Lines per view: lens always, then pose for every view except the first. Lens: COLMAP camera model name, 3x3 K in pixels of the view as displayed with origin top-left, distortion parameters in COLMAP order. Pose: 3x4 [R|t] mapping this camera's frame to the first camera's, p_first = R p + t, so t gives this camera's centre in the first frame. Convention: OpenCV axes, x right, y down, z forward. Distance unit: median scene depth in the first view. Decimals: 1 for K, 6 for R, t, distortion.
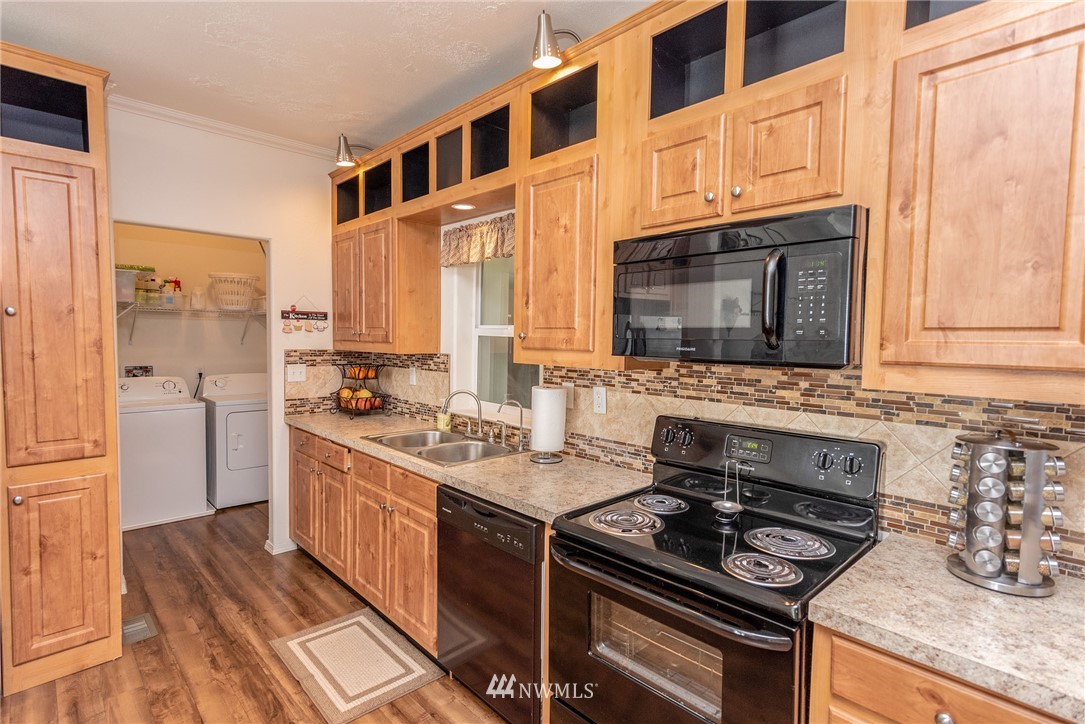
lens RADIAL K [[535.8, 0, 539.8], [0, 535.8, 362.7], [0, 0, 1]] dist [0.018504, 0.000070]
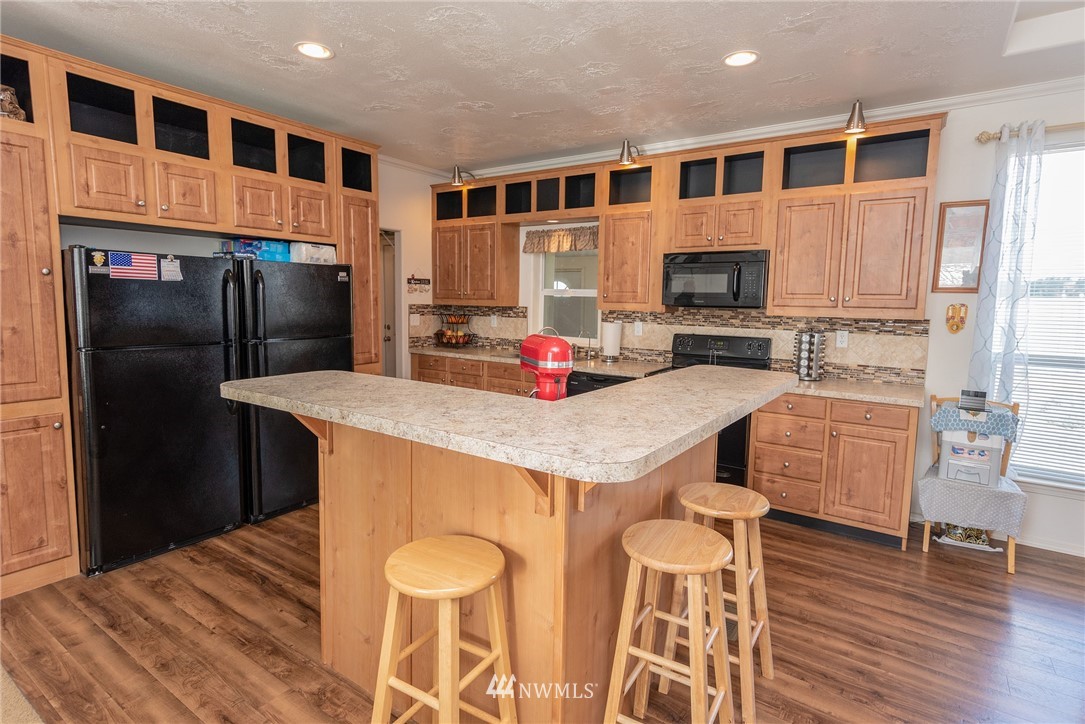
lens RADIAL K [[551.5, 0, 545.1], [0, 551.5, 349.2], [0, 0, 1]] dist [0.020745, 0.000006]
pose [[0.977575, -0.017148, 0.209888, -0.706135], [0.007155, 0.998808, 0.048276, 0.048785], [-0.210466, -0.045692, 0.976533, -0.979174]]
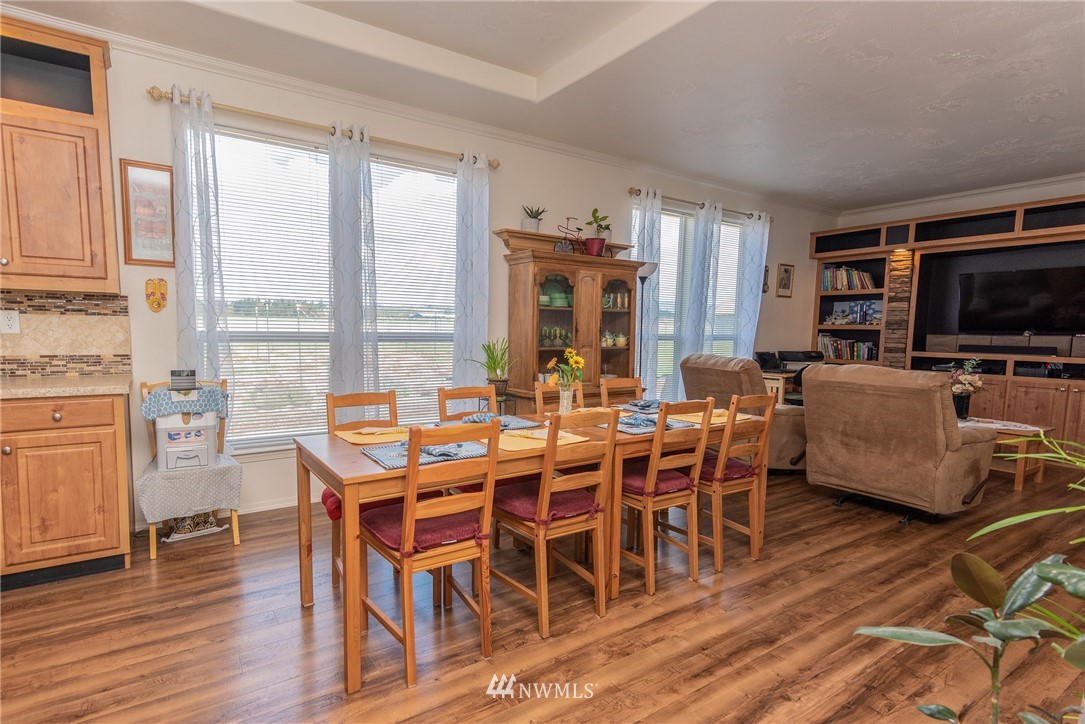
lens RADIAL K [[545.8, 0, 516.8], [0, 545.8, 380.8], [0, 0, 1]] dist [0.014728, -0.000443]
pose [[0.175843, -0.109509, 0.978308, -0.464590], [0.037913, 0.993809, 0.104430, 0.156282], [-0.983688, 0.018727, 0.178906, -0.826650]]
